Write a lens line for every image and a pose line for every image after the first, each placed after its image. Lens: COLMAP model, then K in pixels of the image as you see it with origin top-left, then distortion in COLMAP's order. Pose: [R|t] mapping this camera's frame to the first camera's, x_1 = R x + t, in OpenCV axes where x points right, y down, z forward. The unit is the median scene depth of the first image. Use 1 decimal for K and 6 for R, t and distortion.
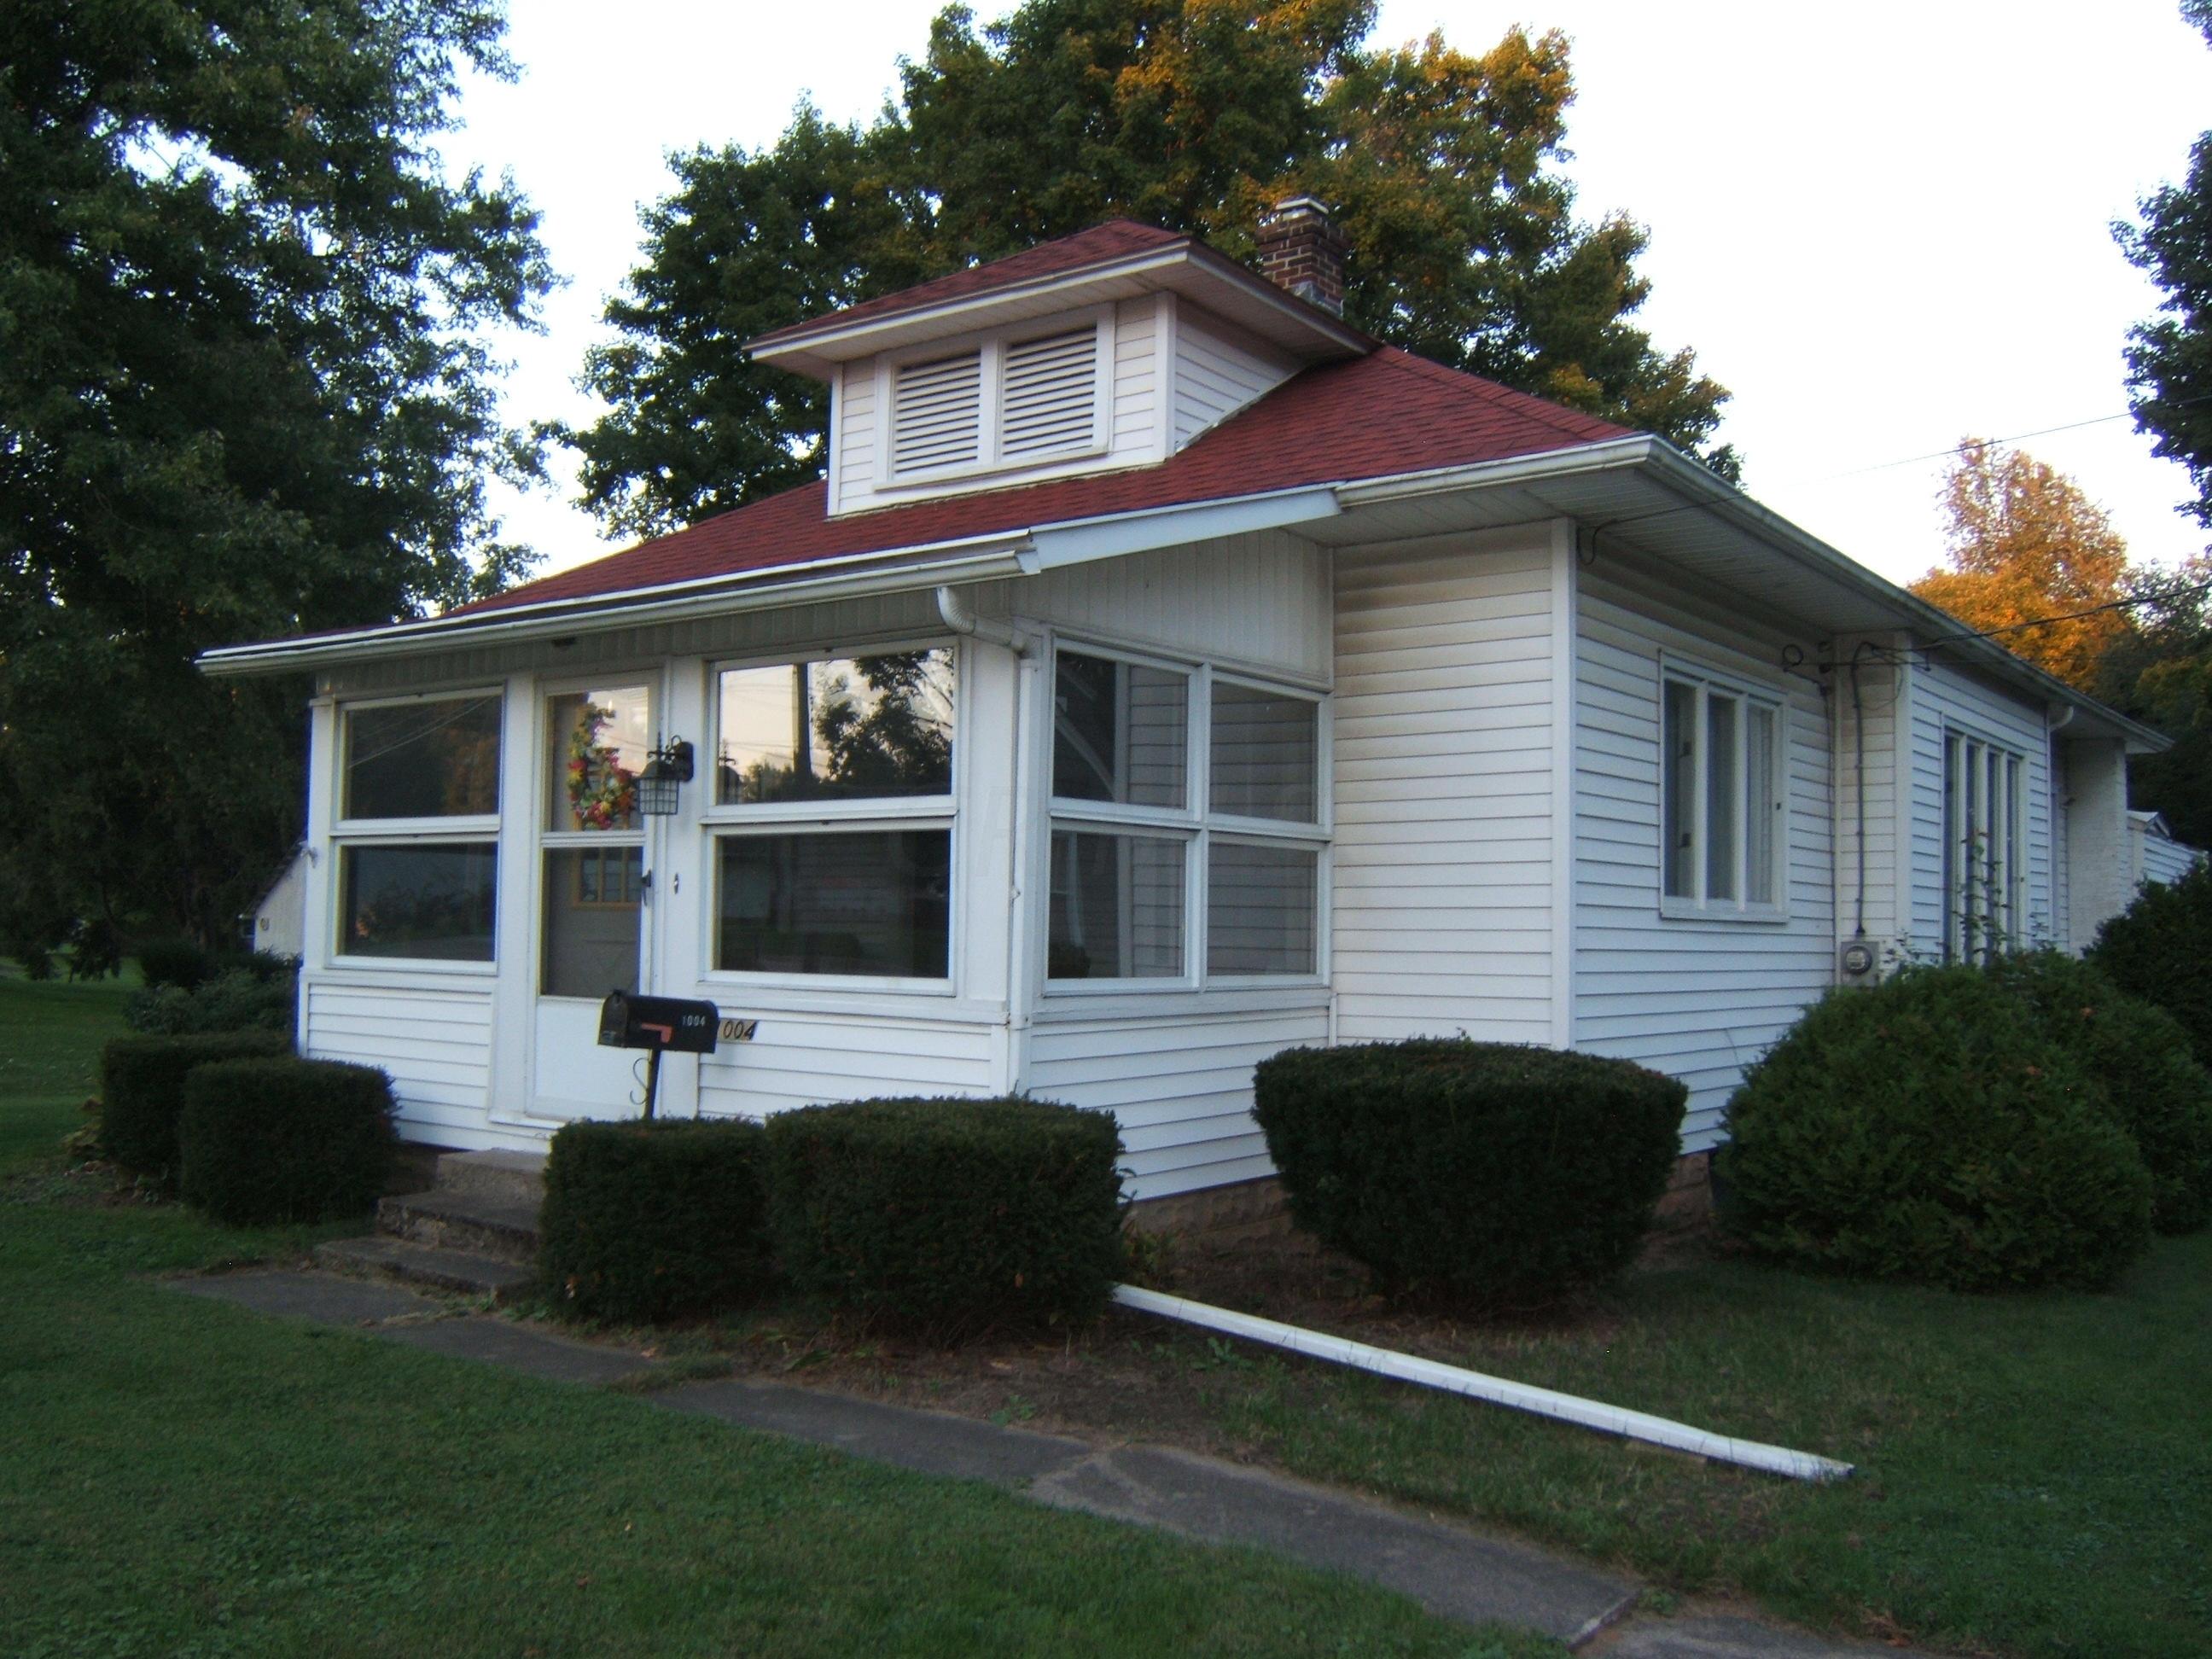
lens RADIAL K [[1918.3, 0, 1117.9], [0, 1918.3, 827.1], [0, 0, 1]] dist [-0.037263, -0.027143]
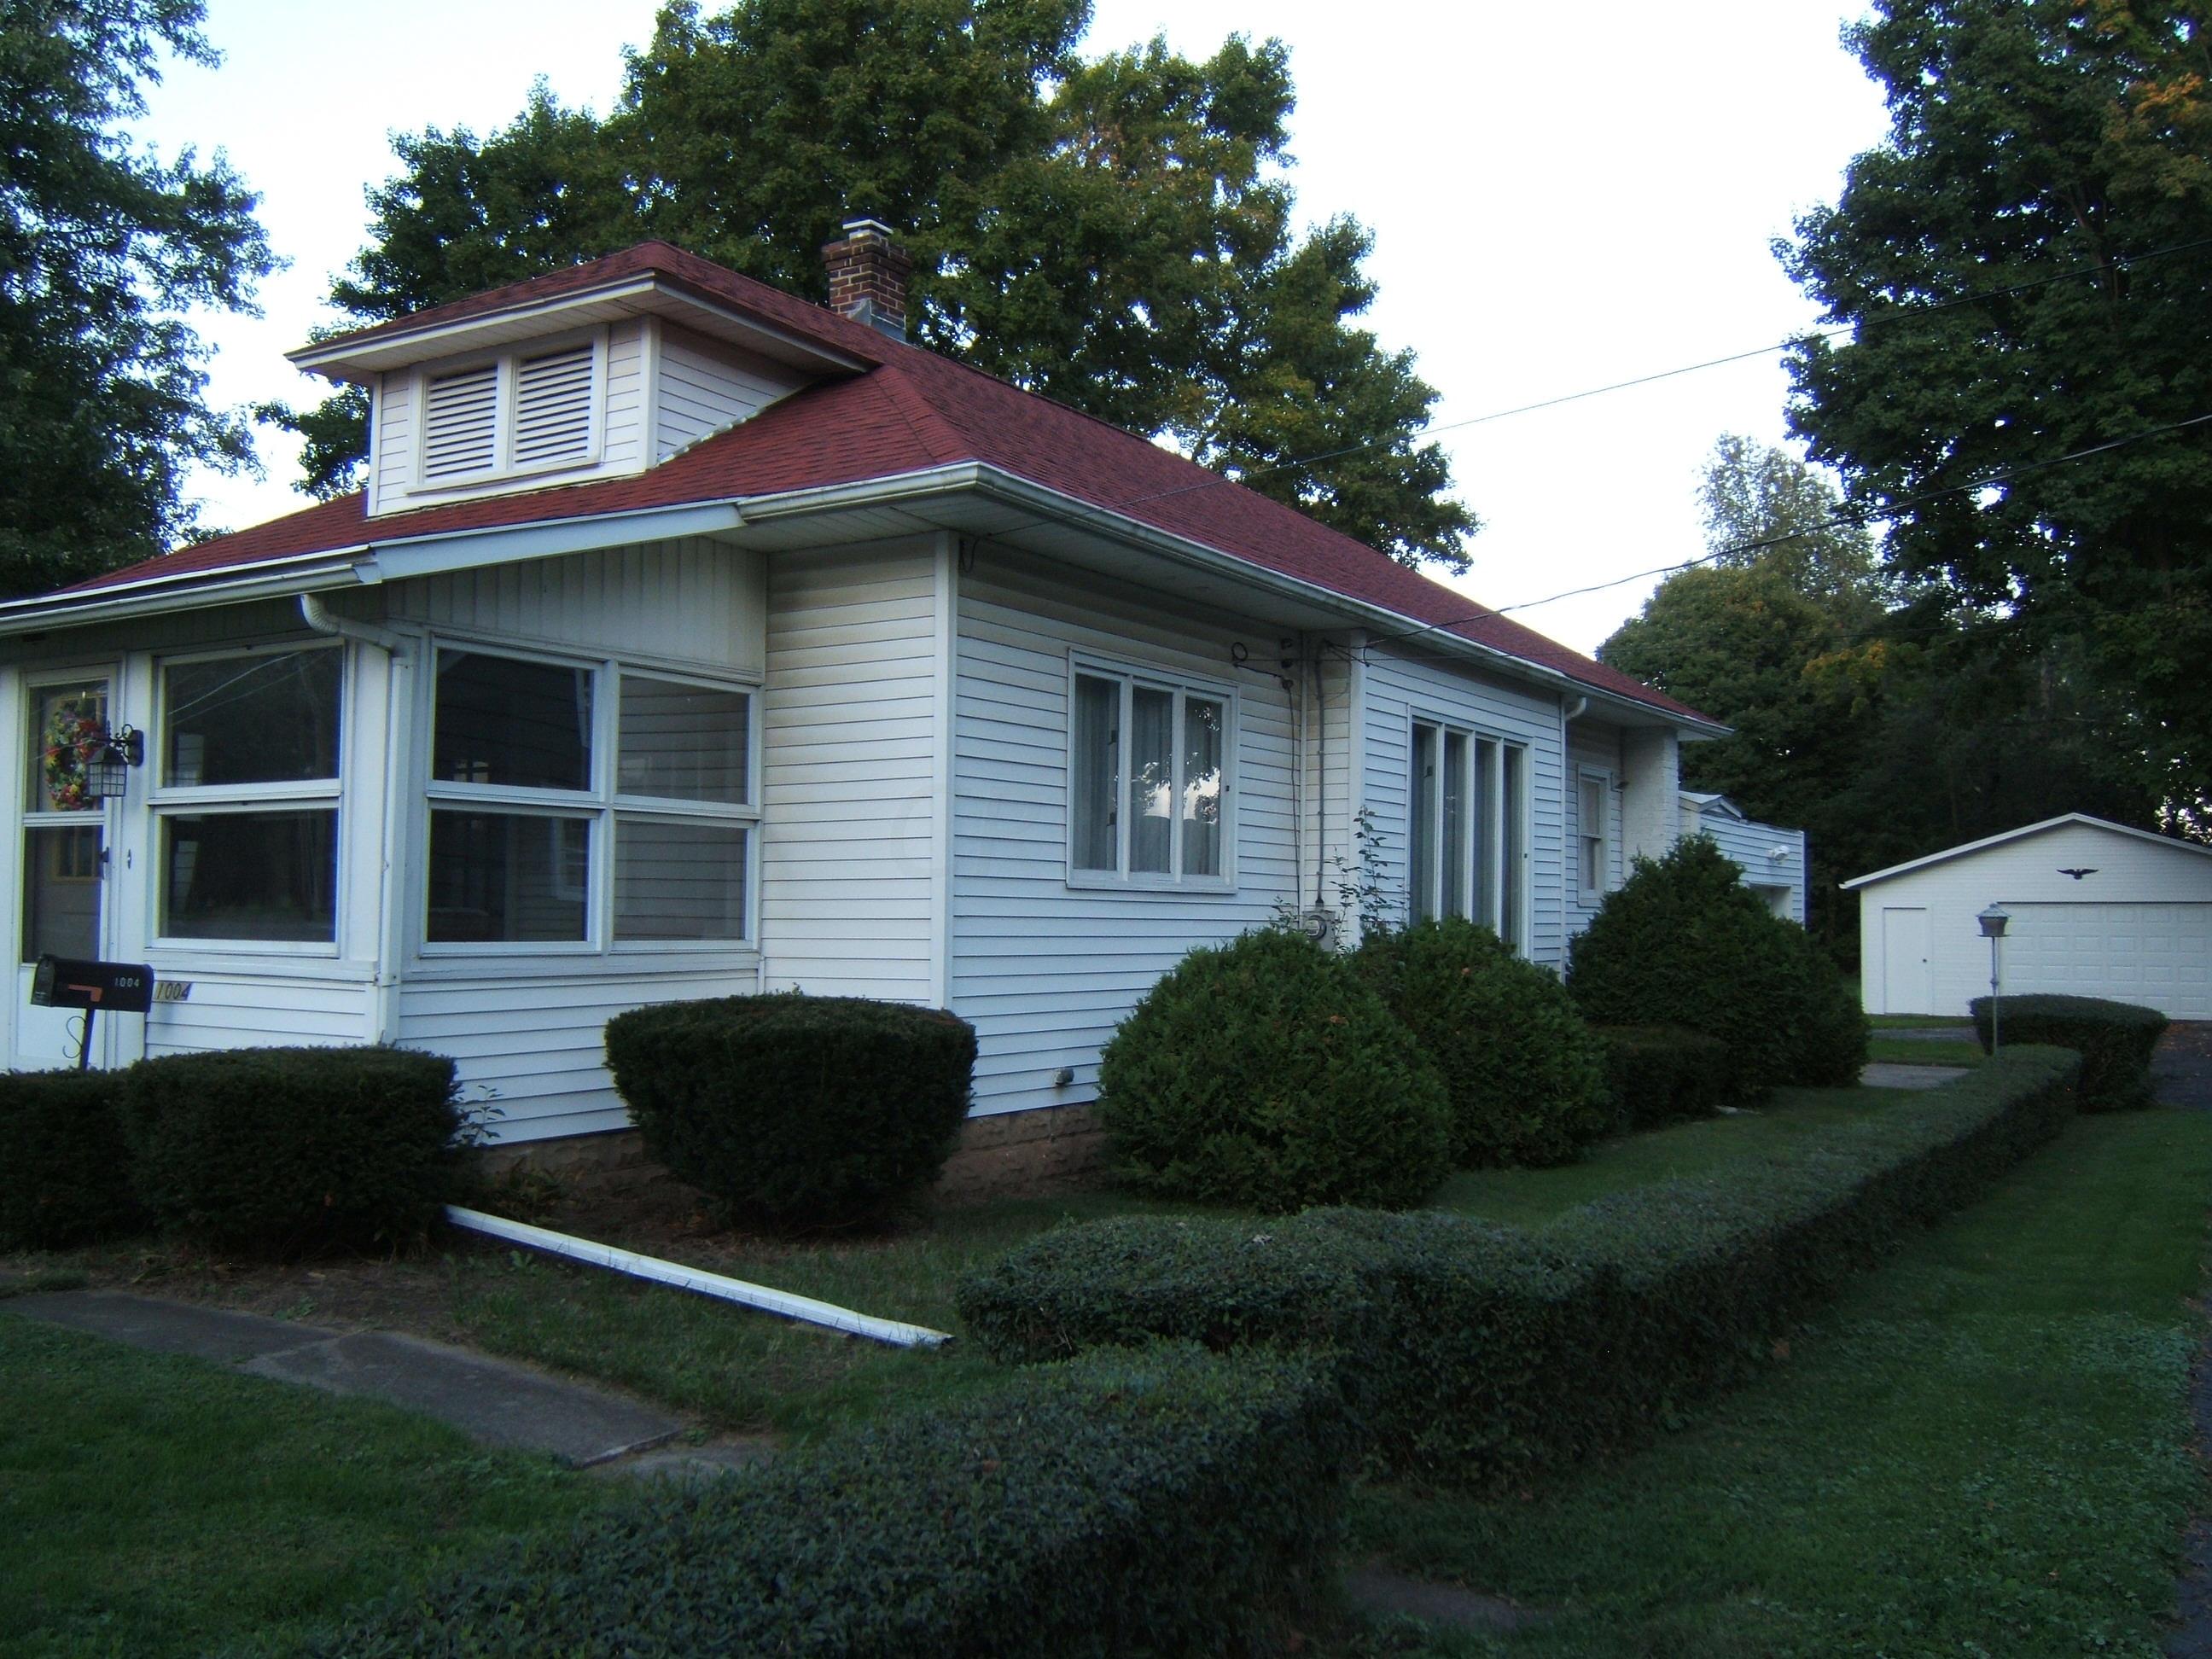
lens RADIAL K [[1918.3, 0, 1121.9], [0, 1918.3, 827.2], [0, 0, 1]] dist [-0.037263, -0.027143]
pose [[0.995822, -0.001346, 0.091302, 0.197001], [0.000537, 0.999960, 0.008880, 0.001601], [-0.091311, -0.008794, 0.995784, -0.110616]]
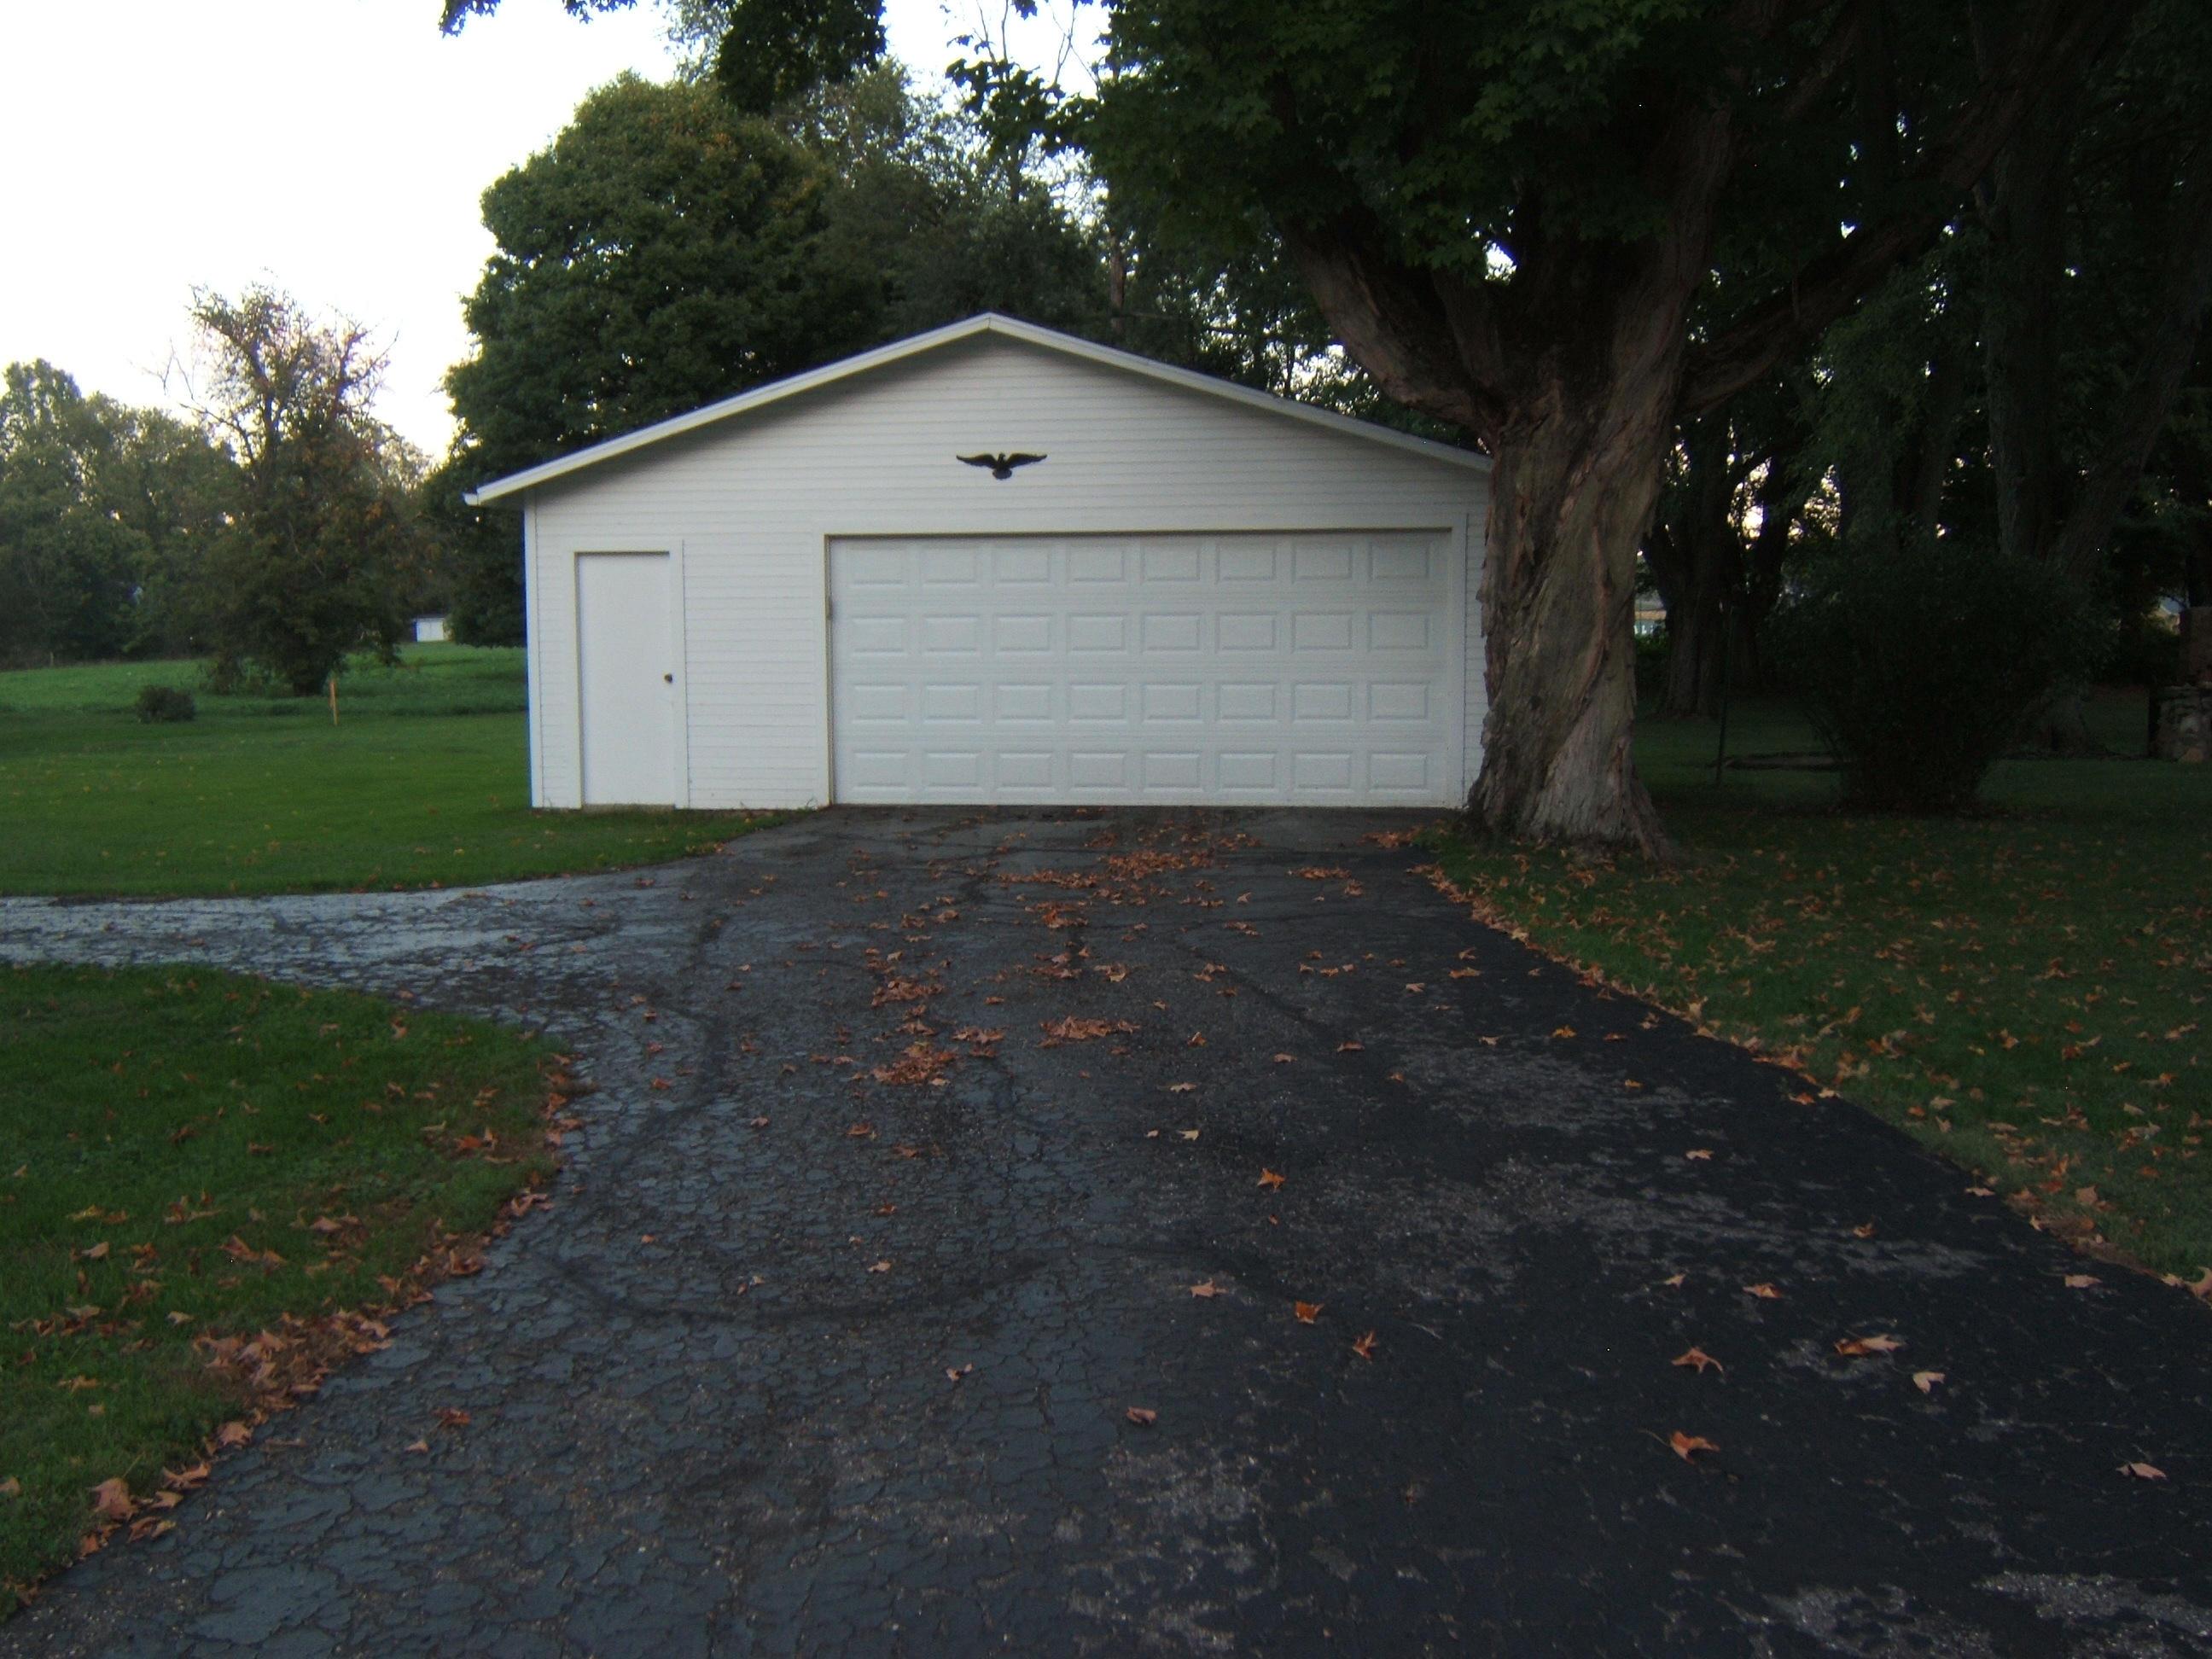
lens RADIAL K [[2175.0, 0, 1105.4], [0, 2175.0, 831.6], [0, 0, 1]] dist [-0.060492, 0.000000]
pose [[0.871806, -0.065457, 0.485457, 1.492279], [-0.009501, 0.988586, 0.150359, 0.144726], [-0.489758, -0.135696, 0.861234, 1.664007]]
